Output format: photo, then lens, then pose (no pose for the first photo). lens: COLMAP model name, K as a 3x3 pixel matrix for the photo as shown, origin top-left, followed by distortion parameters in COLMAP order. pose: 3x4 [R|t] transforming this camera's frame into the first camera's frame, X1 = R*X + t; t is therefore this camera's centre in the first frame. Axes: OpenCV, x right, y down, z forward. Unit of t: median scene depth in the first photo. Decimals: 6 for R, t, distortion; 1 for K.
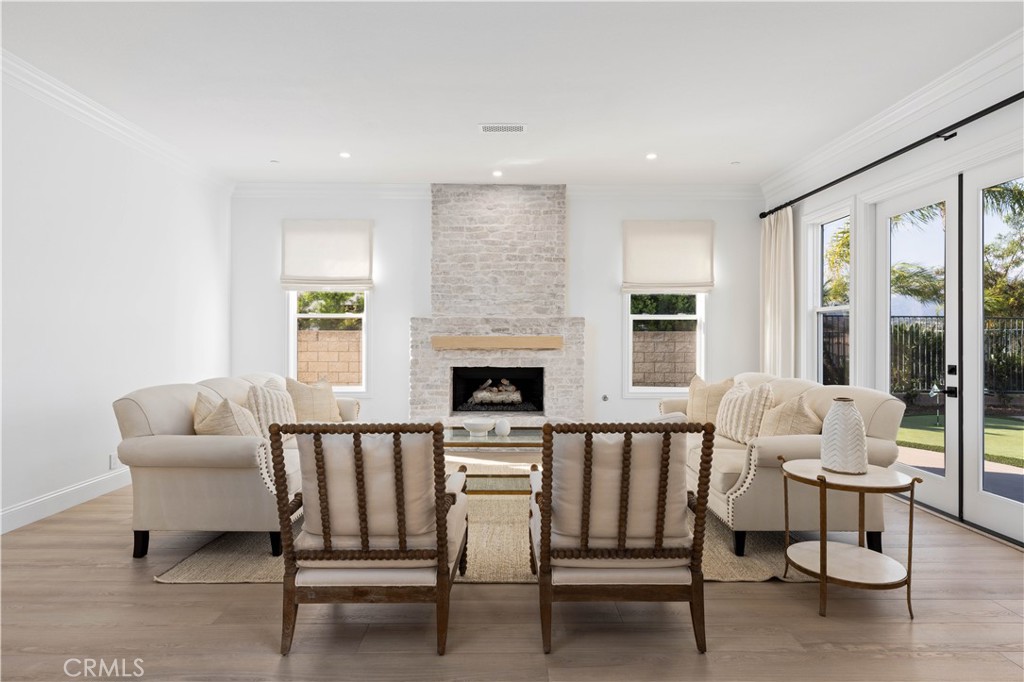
lens RADIAL K [[563.2, 0, 513.7], [0, 563.2, 336.4], [0, 0, 1]] dist [0.005066, -0.000627]
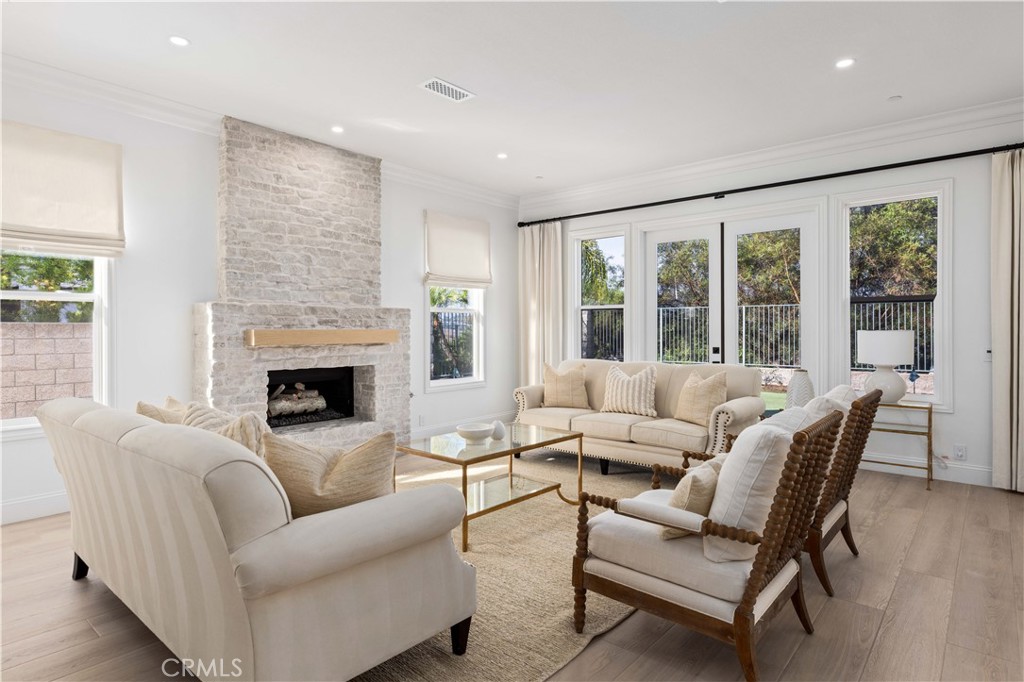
lens RADIAL K [[563.2, 0, 513.7], [0, 563.2, 336.4], [0, 0, 1]] dist [0.005066, -0.000627]
pose [[0.653984, -0.013139, 0.756394, -0.449464], [0.003170, 0.999888, 0.014628, -0.001568], [-0.756502, -0.007169, 0.653952, 0.255500]]
